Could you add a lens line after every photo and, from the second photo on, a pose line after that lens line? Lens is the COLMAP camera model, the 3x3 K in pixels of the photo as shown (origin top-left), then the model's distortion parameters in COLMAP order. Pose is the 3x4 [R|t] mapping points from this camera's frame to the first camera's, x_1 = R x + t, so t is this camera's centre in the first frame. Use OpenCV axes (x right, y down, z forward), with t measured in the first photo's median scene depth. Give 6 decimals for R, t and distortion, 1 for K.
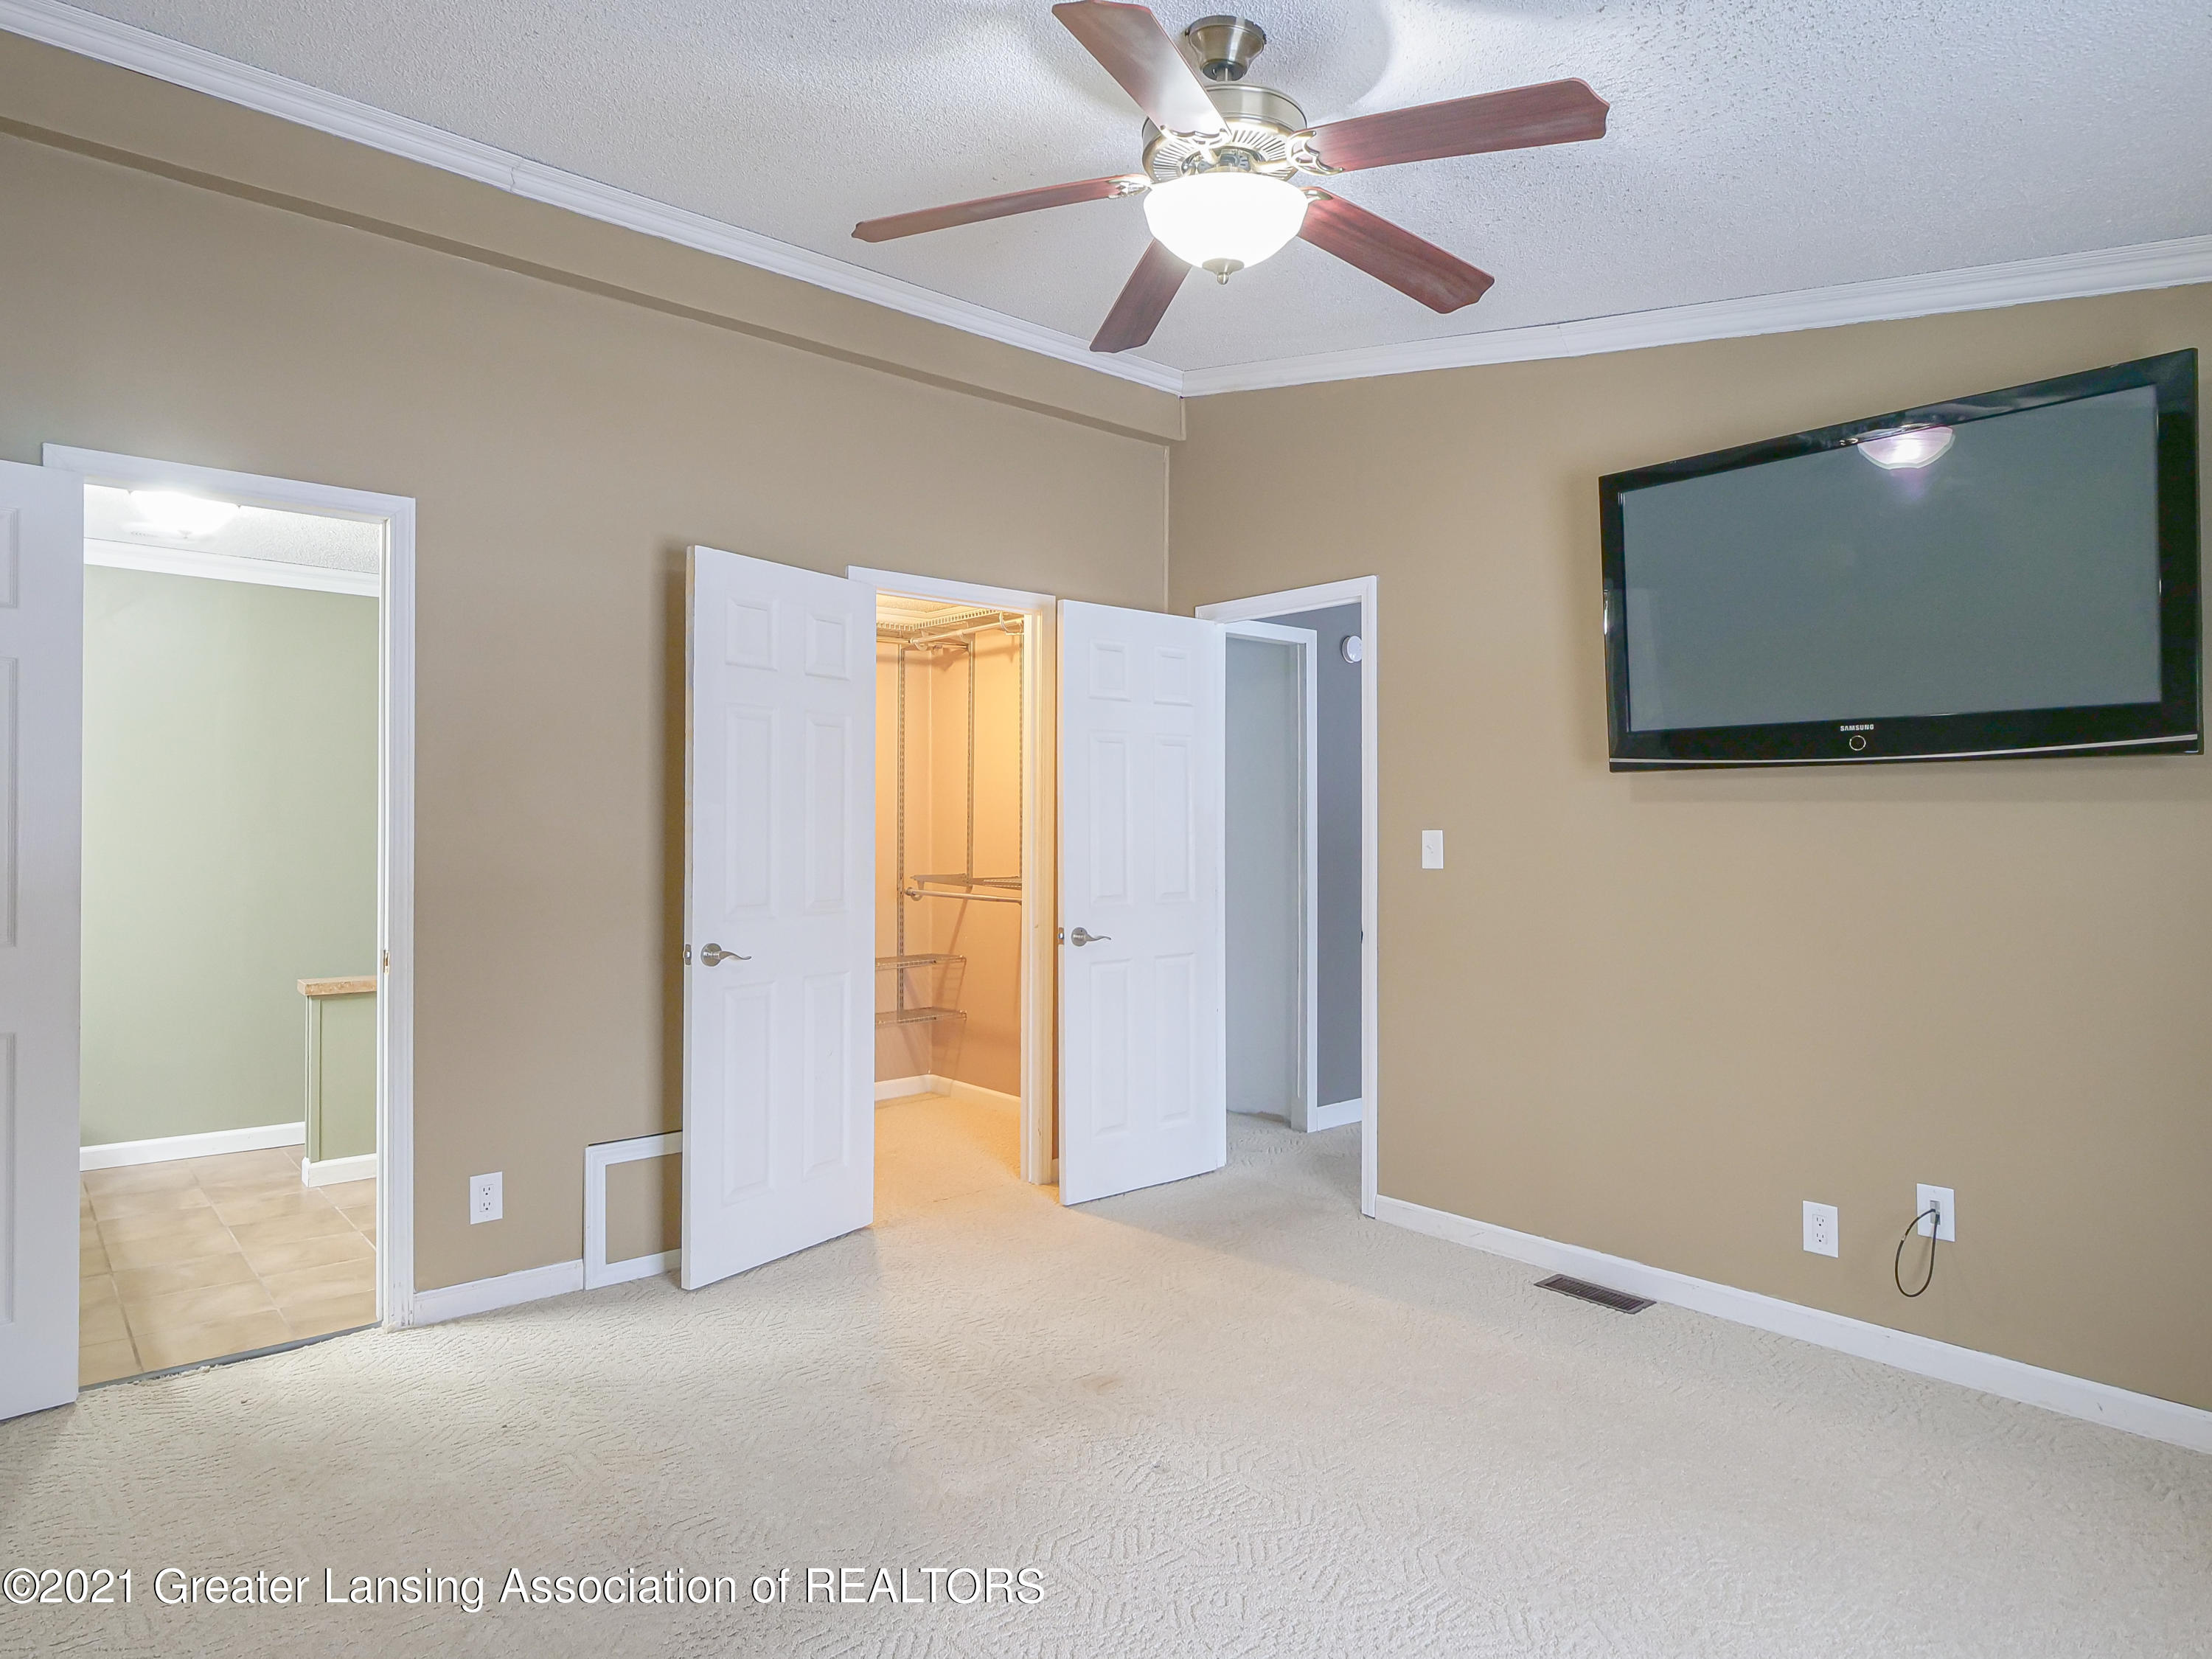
lens RADIAL K [[1296.4, 0, 1106.0], [0, 1296.4, 829.5], [0, 0, 1]] dist [0.000392, -0.000200]
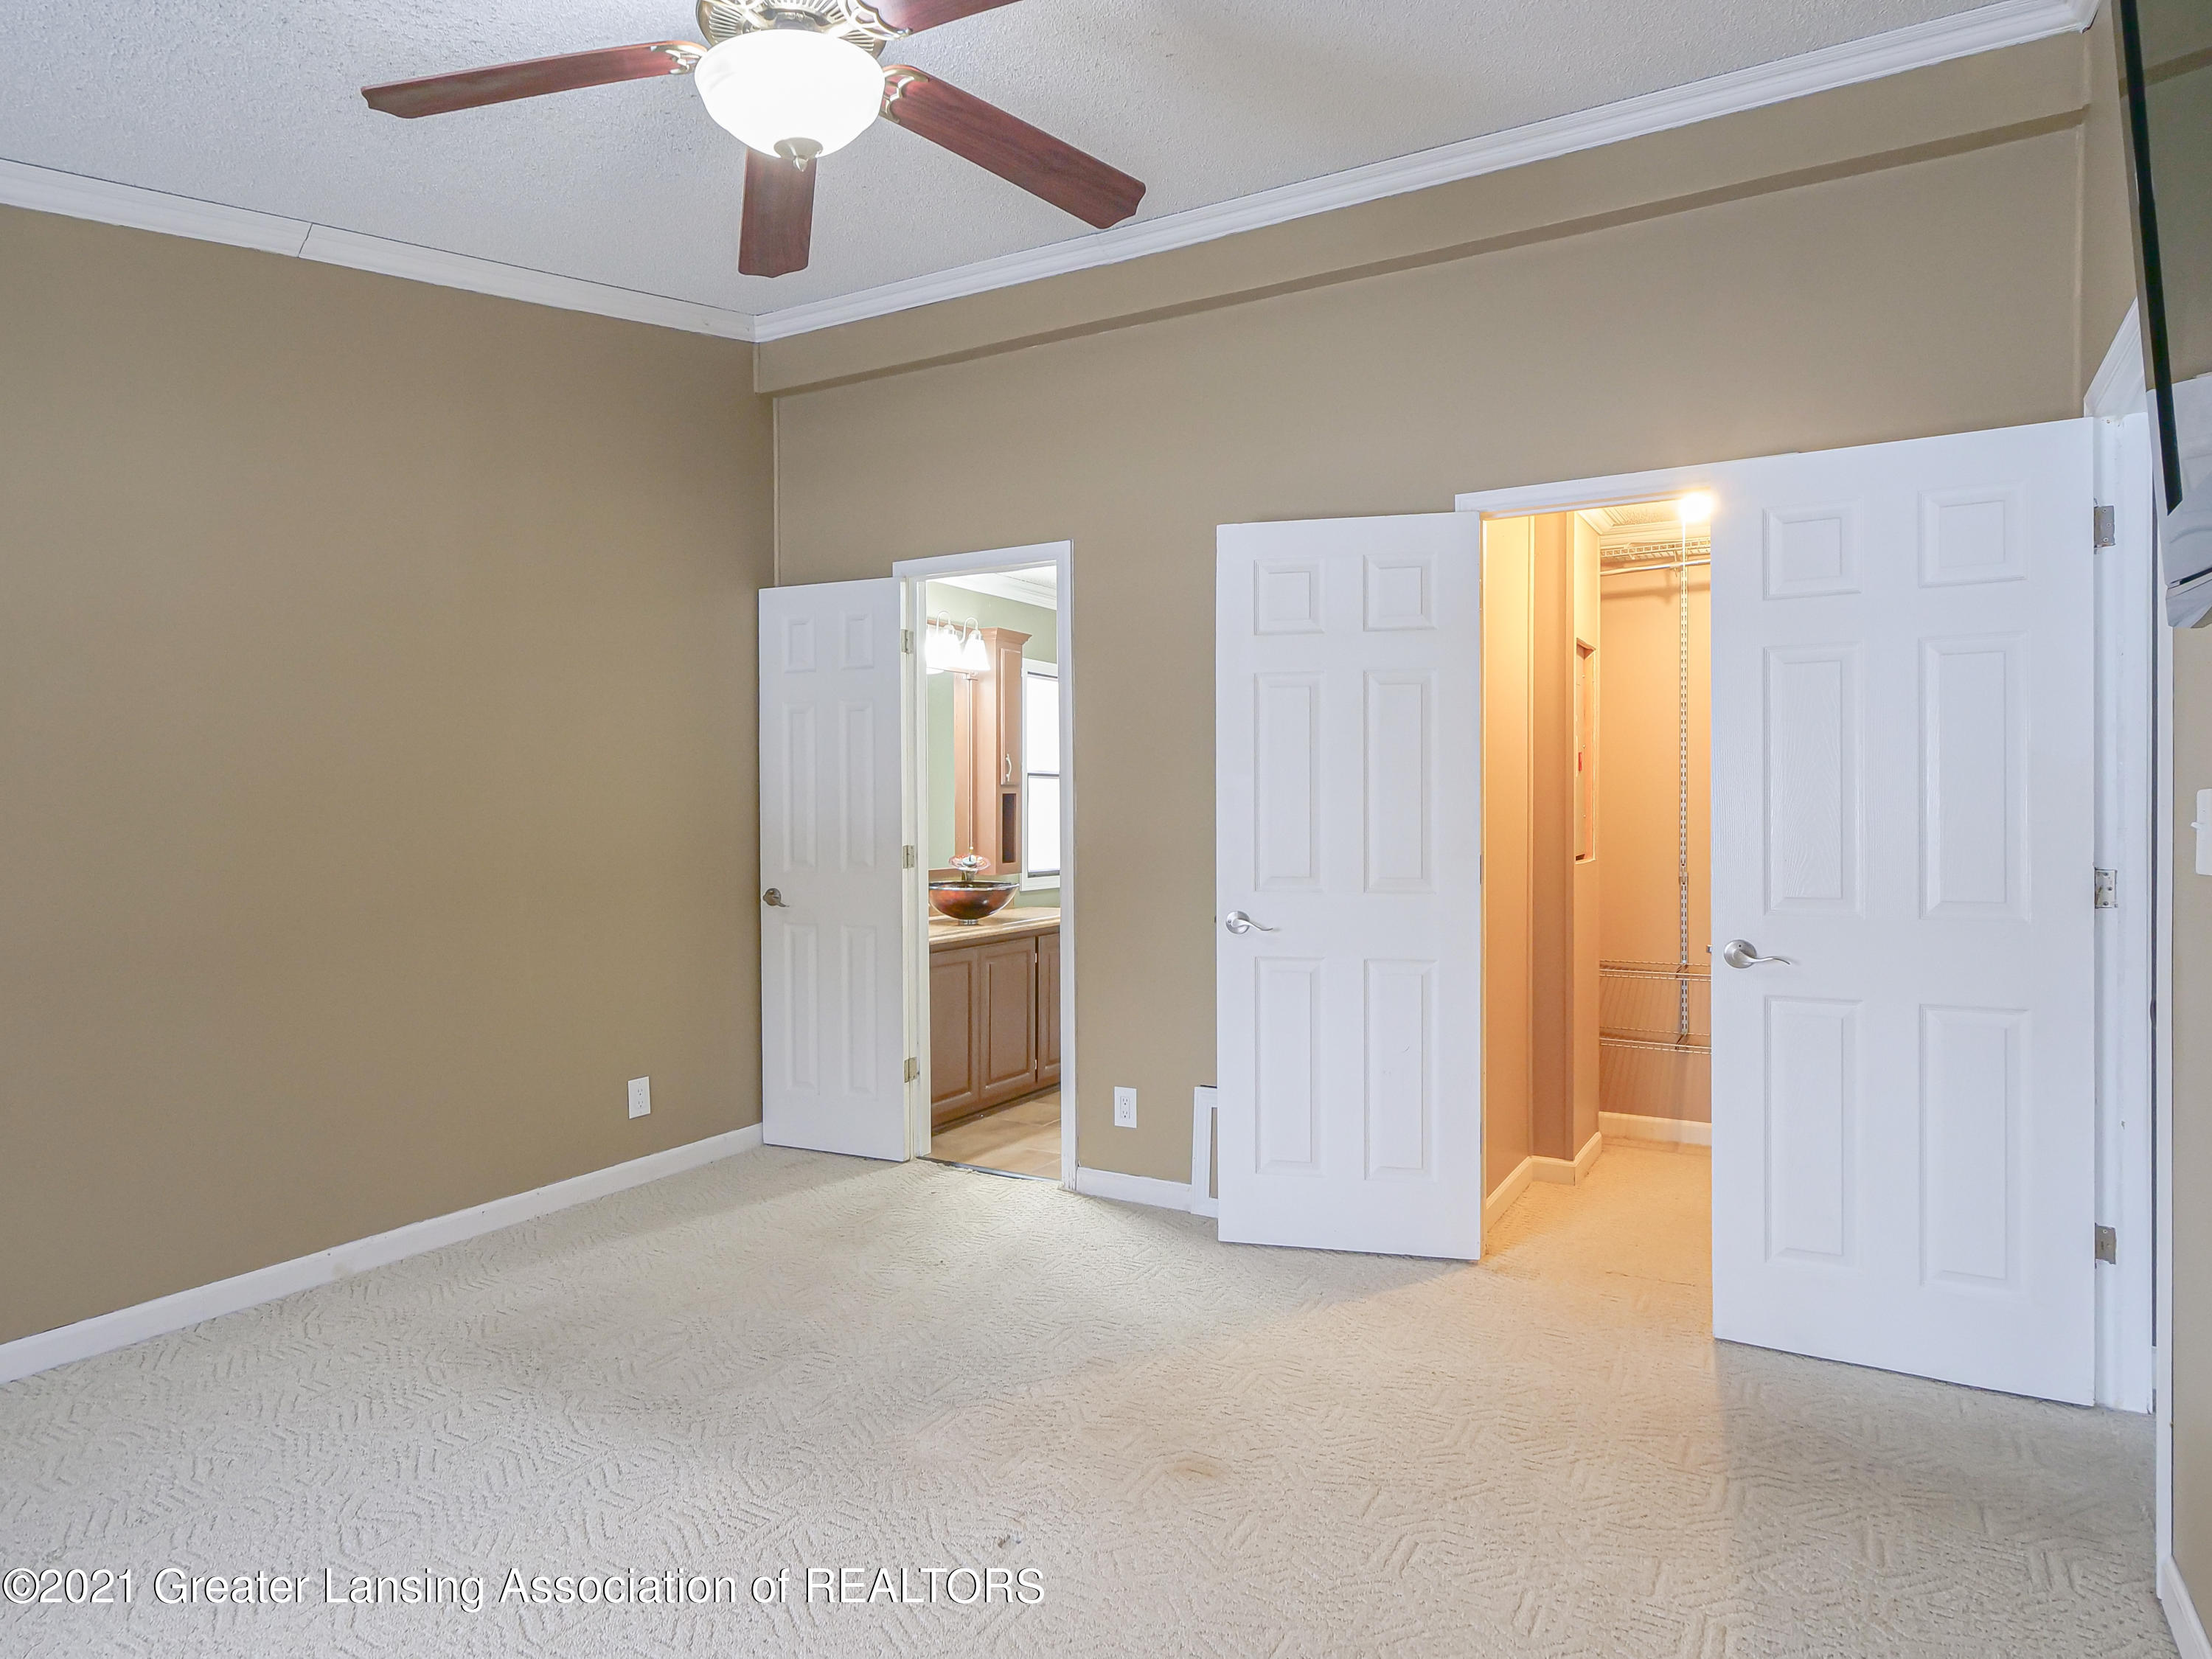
lens RADIAL K [[1324.7, 0, 1106.0], [0, 1324.7, 829.5], [0, 0, 1]] dist [0.005041, 0.000060]
pose [[0.312628, 0.015654, -0.949747, 0.710300], [0.011690, 0.999725, 0.020325, 0.000221], [0.949804, -0.017457, 0.312359, 0.626352]]
